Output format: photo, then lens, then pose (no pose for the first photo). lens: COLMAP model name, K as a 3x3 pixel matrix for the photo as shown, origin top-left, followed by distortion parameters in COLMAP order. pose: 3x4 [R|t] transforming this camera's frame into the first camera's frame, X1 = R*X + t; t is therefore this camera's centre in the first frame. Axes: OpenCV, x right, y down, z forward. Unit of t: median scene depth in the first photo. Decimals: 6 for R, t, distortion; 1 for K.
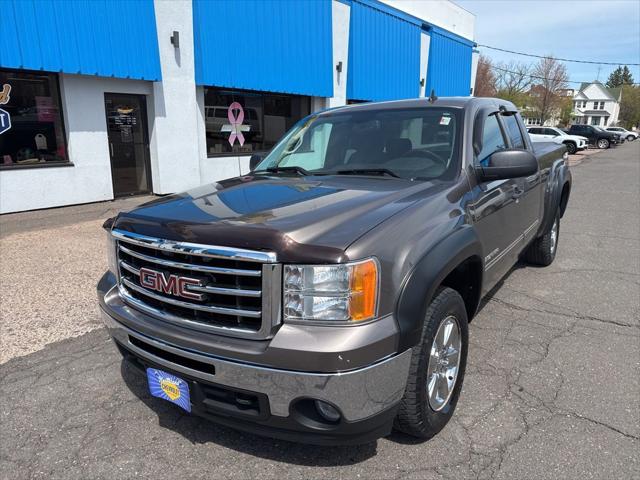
lens RADIAL K [[446.2, 0, 323.3], [0, 446.2, 243.6], [0, 0, 1]] dist [0.057673, -0.076436]
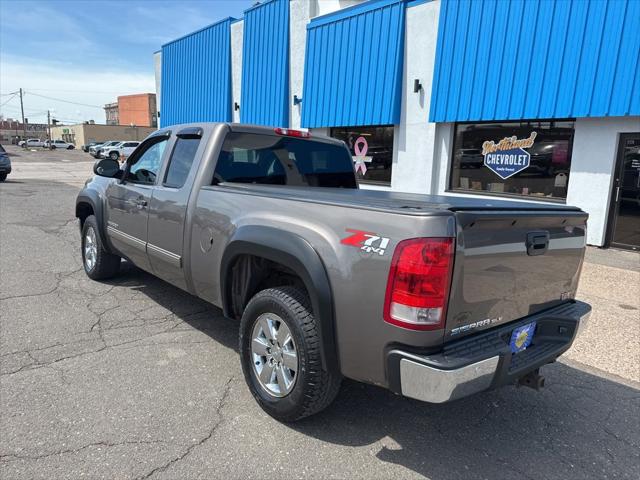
lens RADIAL K [[446.2, 0, 323.3], [0, 446.2, 243.6], [0, 0, 1]] dist [0.057673, -0.076436]
pose [[-0.229076, 0.175188, -0.957514, 0.587319], [-0.287223, 0.927709, 0.238450, -0.172635], [0.930068, 0.329643, -0.162197, 0.669002]]
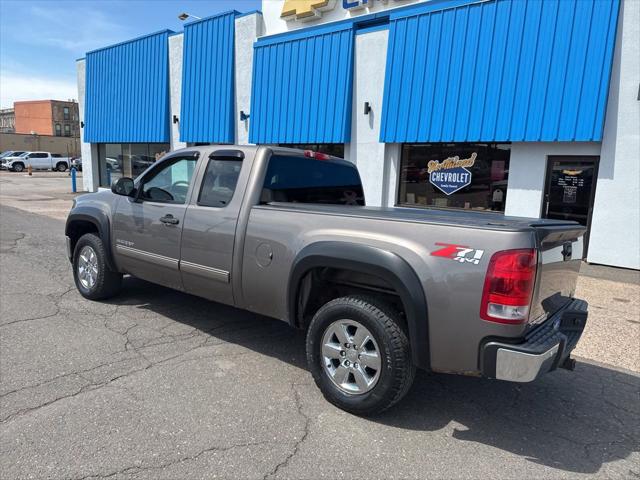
lens RADIAL K [[446.2, 0, 323.3], [0, 446.2, 243.6], [0, 0, 1]] dist [0.057673, -0.076436]
pose [[-0.049376, 0.150572, -0.987365, 0.642987], [-0.302320, 0.939943, 0.158458, -0.147929], [0.951927, 0.306324, -0.000890, 0.563493]]
